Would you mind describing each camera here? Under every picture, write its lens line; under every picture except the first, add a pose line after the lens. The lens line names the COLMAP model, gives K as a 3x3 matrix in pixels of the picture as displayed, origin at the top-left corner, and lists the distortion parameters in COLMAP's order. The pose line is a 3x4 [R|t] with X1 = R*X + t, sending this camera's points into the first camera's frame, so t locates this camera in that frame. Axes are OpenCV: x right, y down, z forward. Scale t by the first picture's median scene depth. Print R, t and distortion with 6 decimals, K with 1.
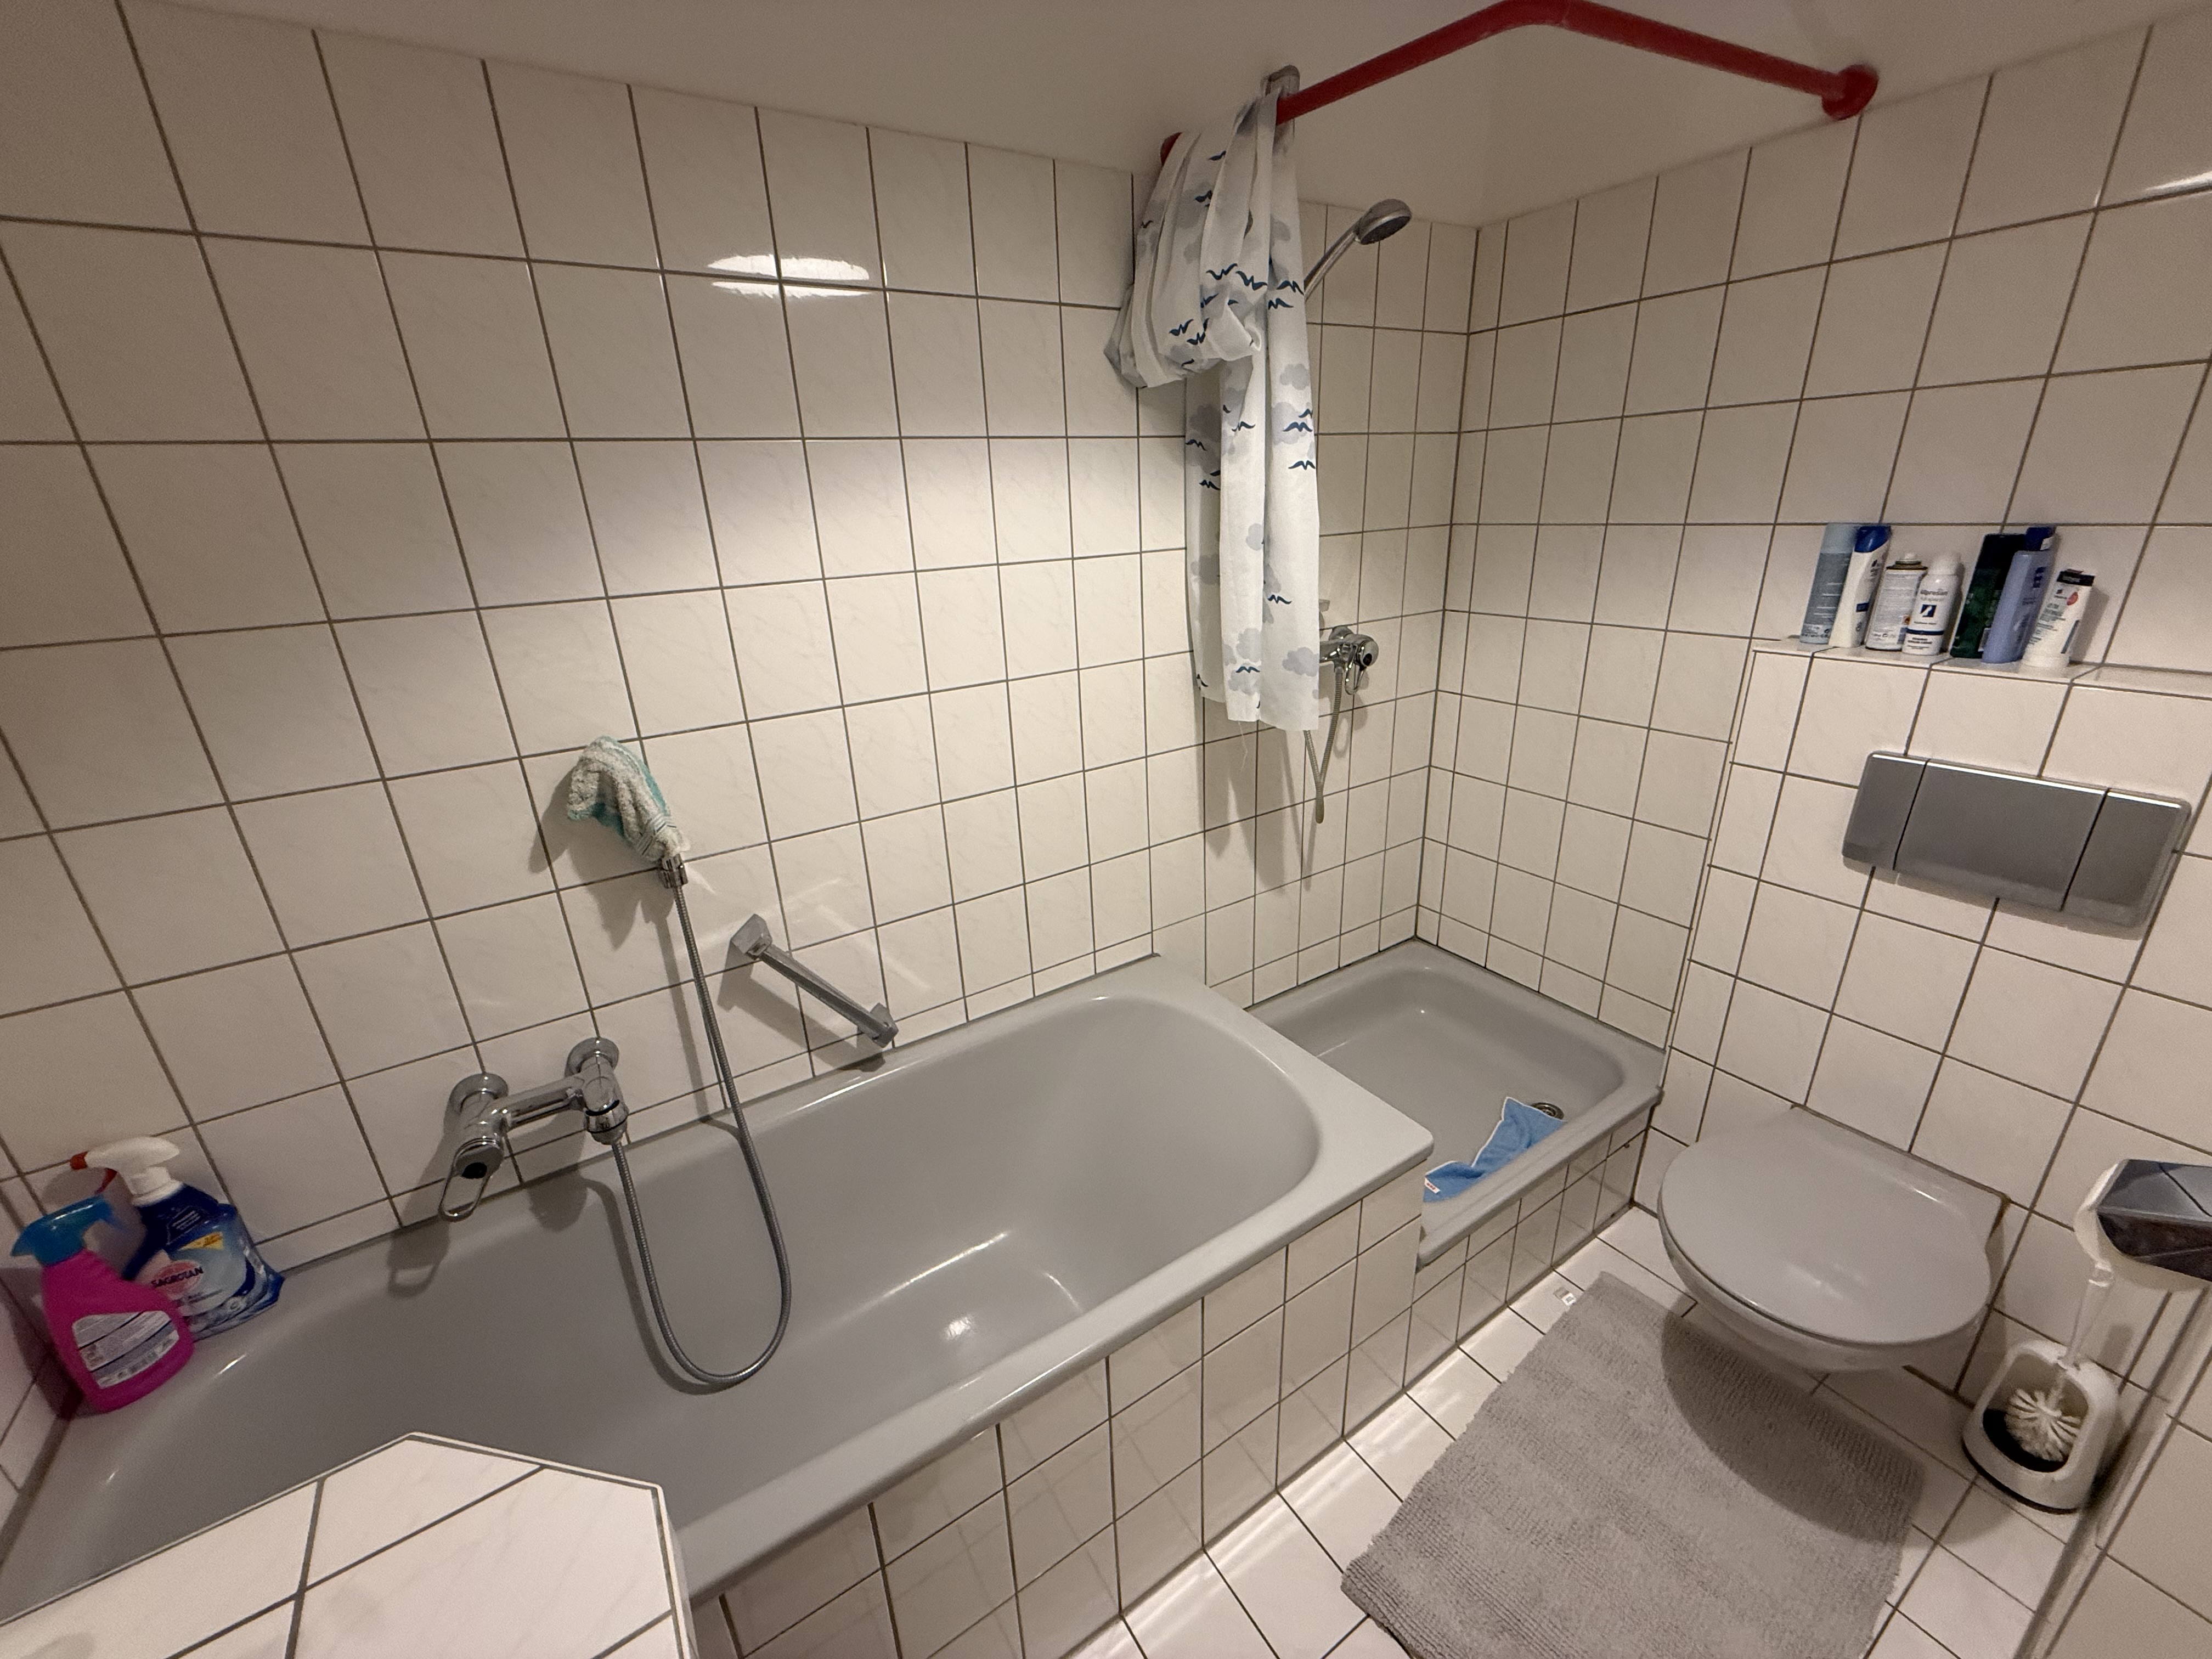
lens RADIAL K [[881.3, 0, 1102.3], [0, 881.3, 822.2], [0, 0, 1]] dist [-0.000821, -0.000361]
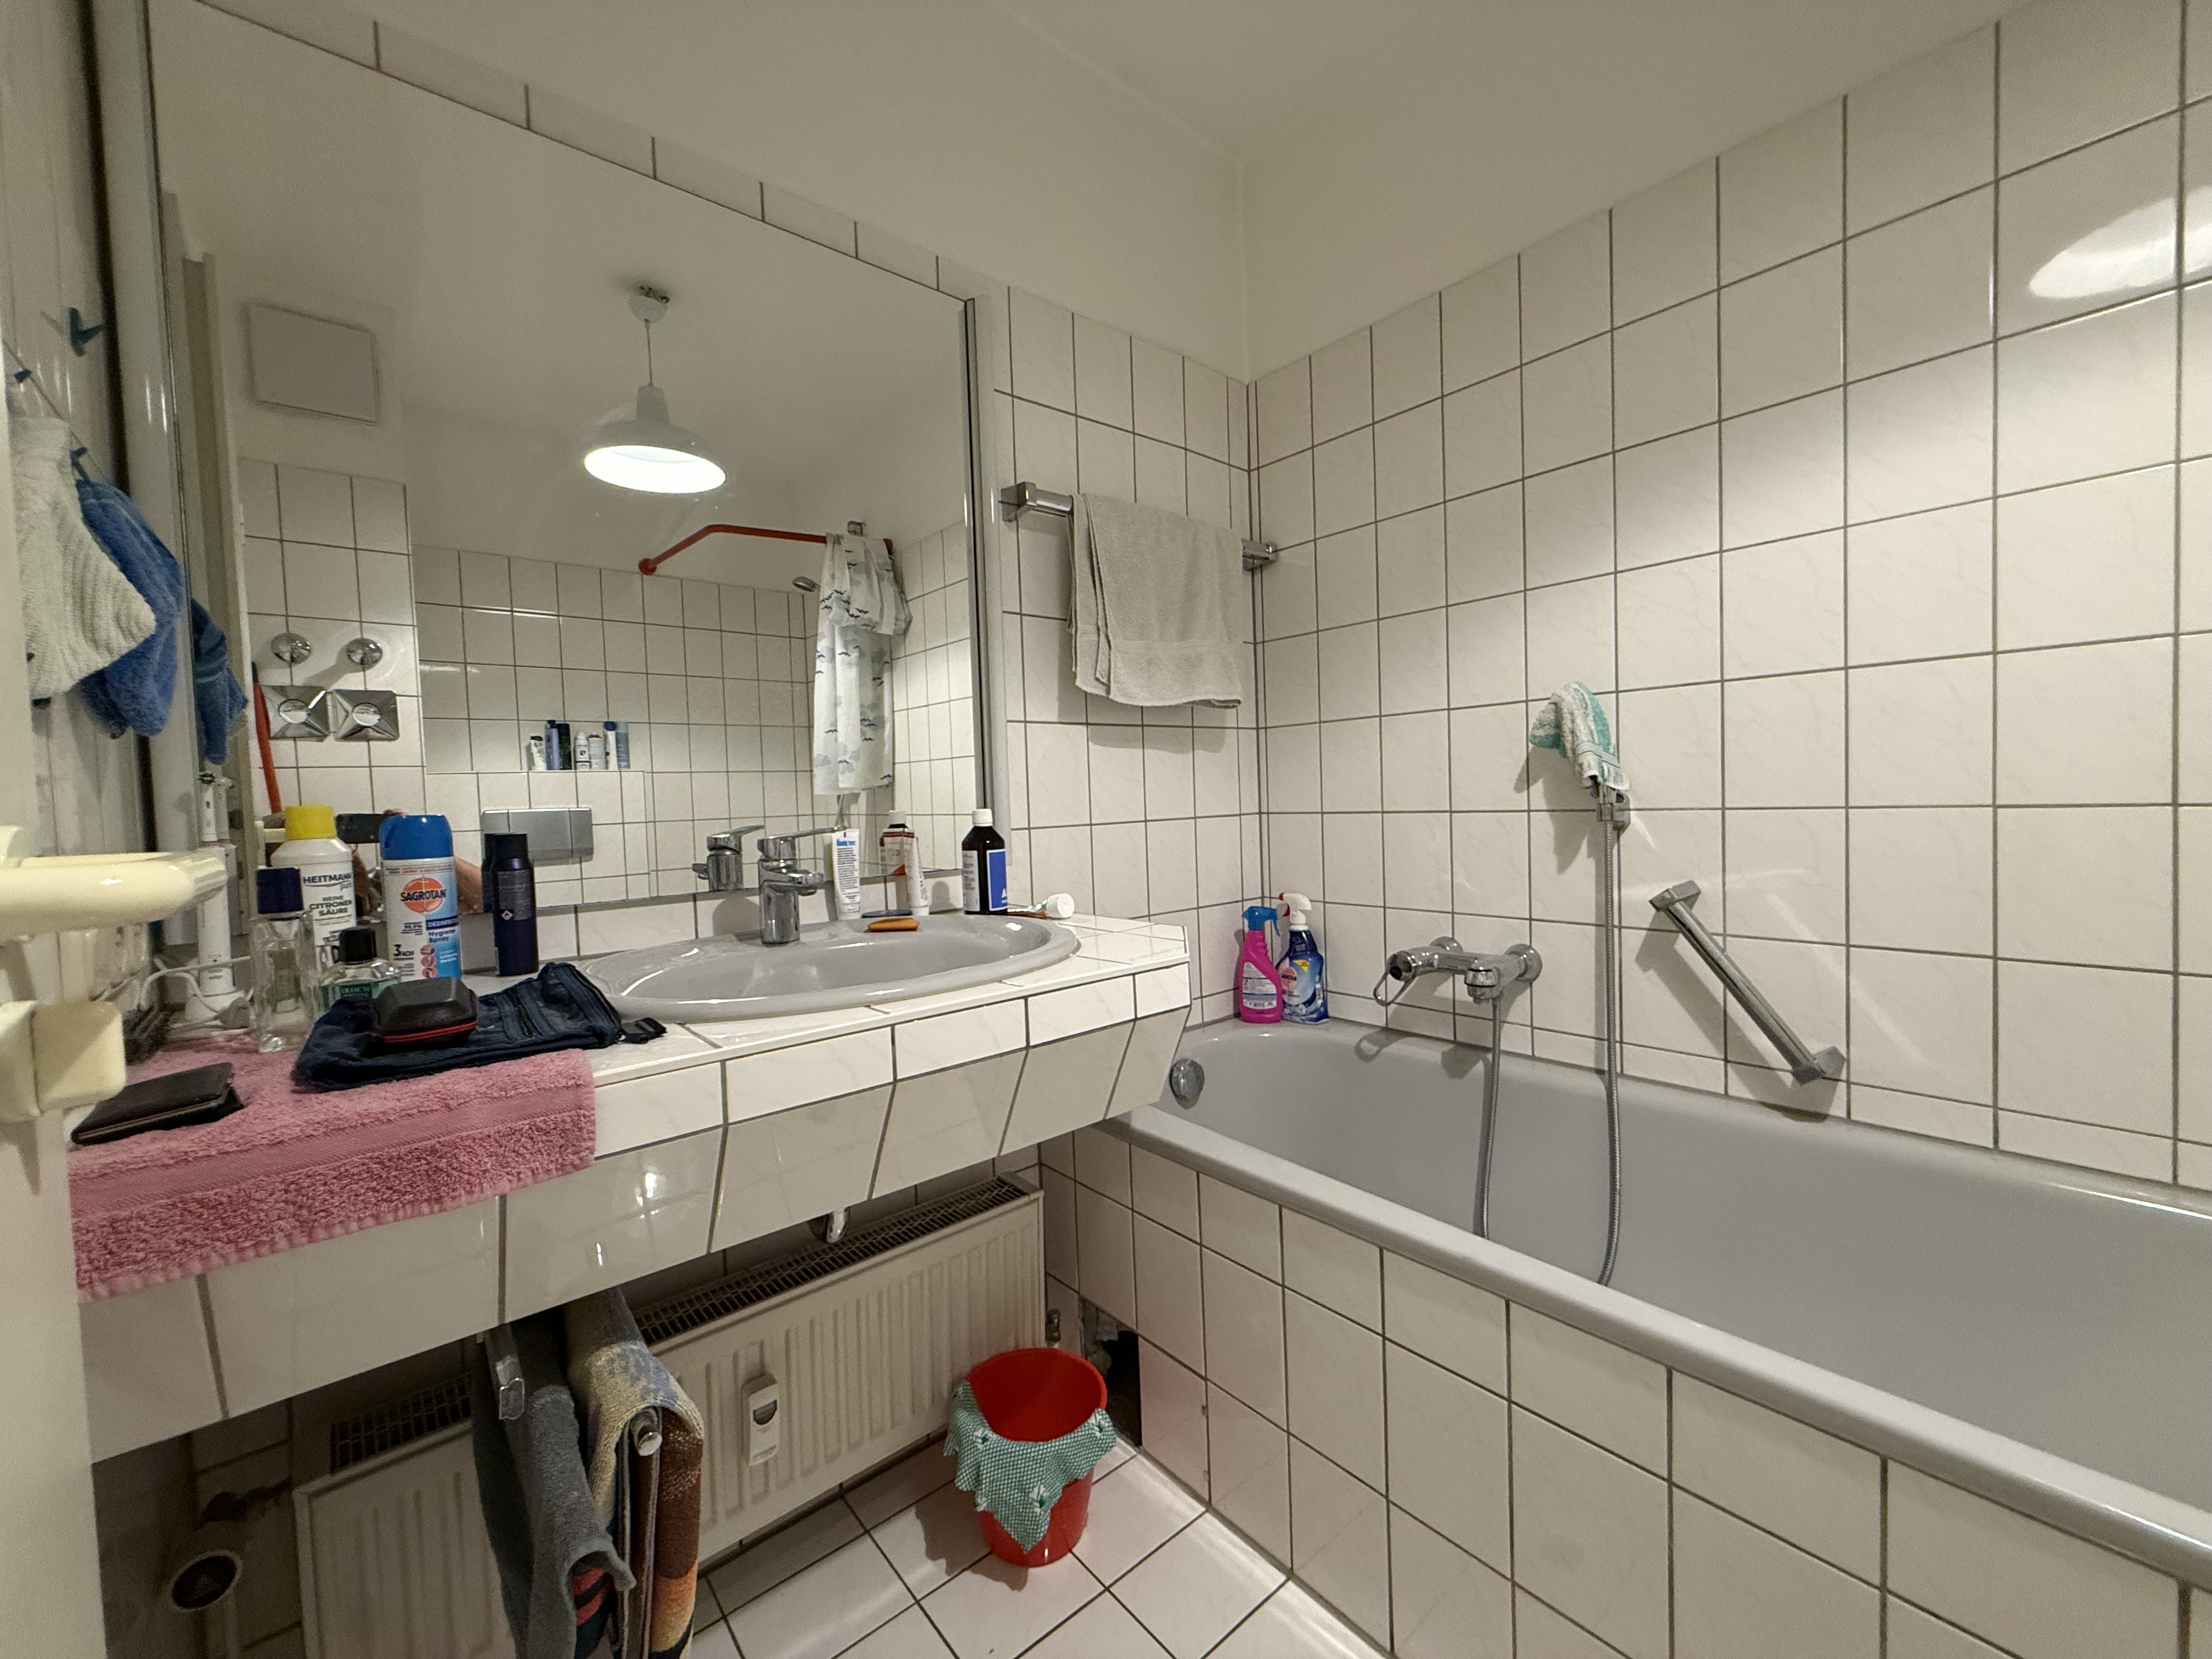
lens RADIAL K [[881.3, 0, 1100.2], [0, 881.3, 830.8], [0, 0, 1]] dist [-0.000821, -0.000361]
pose [[0.123552, 0.074713, -0.989522, 0.546566], [-0.314394, 0.948740, 0.032378, 0.252738], [0.941218, 0.307099, 0.140708, 0.251410]]
